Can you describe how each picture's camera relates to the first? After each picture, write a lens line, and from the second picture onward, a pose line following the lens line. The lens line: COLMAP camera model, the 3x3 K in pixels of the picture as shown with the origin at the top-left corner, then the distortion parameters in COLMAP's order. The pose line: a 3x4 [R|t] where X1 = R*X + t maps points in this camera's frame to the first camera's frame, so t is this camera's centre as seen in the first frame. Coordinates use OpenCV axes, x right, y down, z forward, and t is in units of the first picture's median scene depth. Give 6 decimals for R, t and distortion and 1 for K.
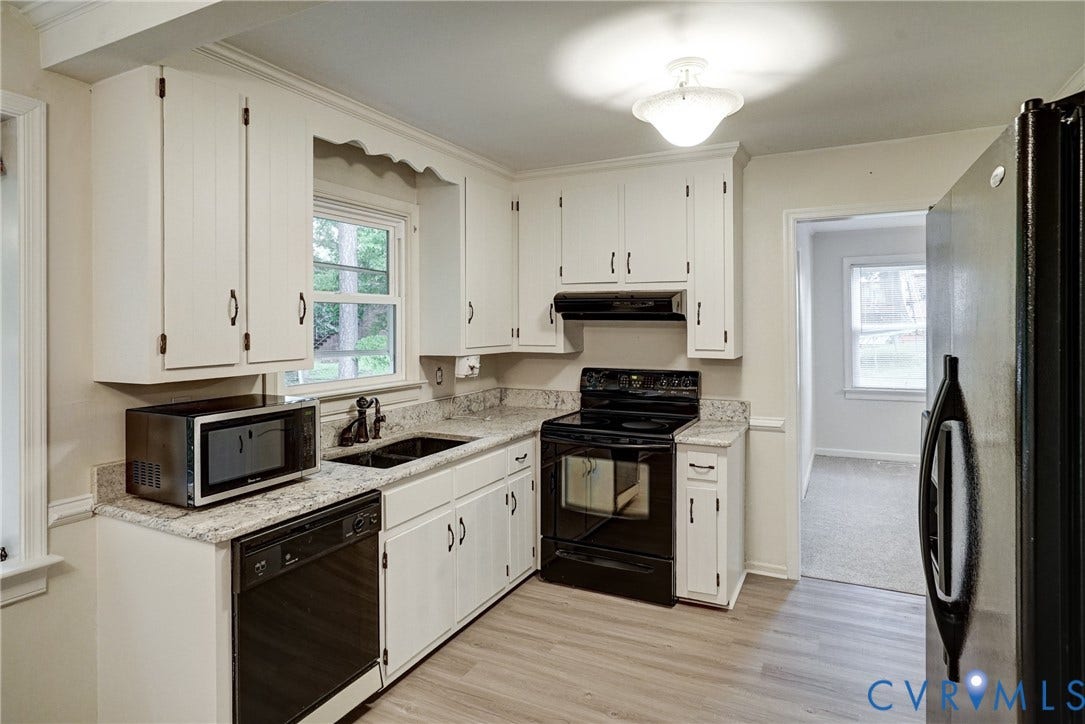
lens RADIAL K [[621.5, 0, 535.2], [0, 621.5, 321.8], [0, 0, 1]] dist [-0.035407, 0.022905]
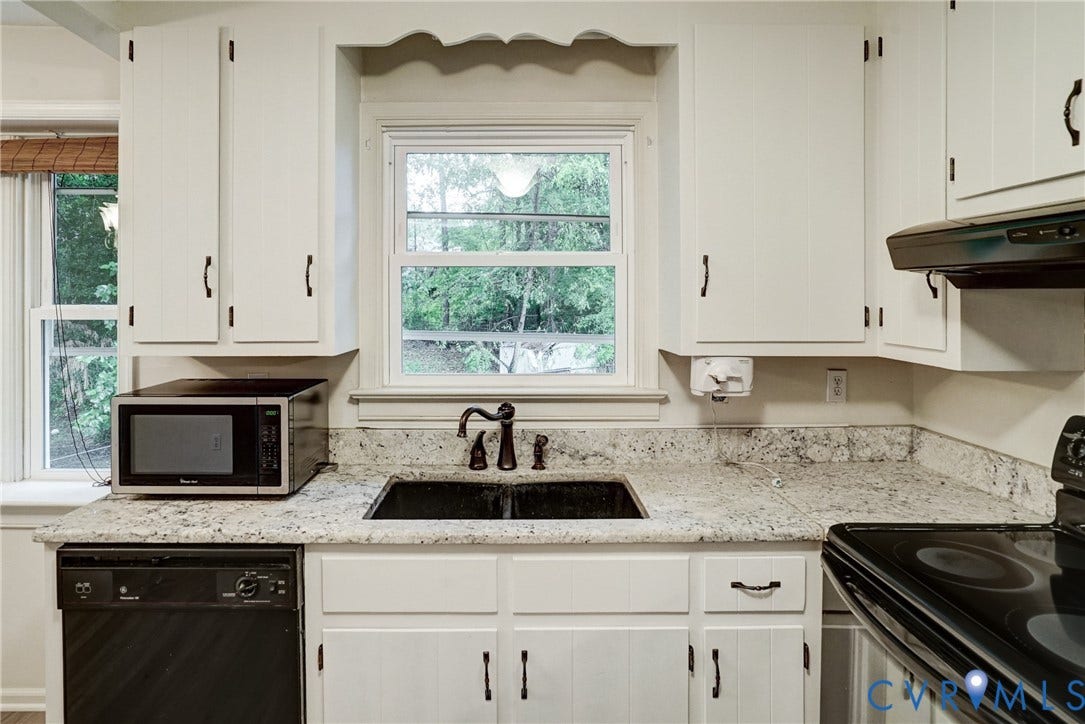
lens RADIAL K [[621.5, 0, 520.7], [0, 621.5, 297.3], [0, 0, 1]] dist [-0.035407, 0.022905]
pose [[0.454623, 0.006114, -0.890663, 0.315025], [-0.000106, 0.999977, 0.006810, 0.000056], [0.890684, -0.003002, 0.454613, 0.652576]]
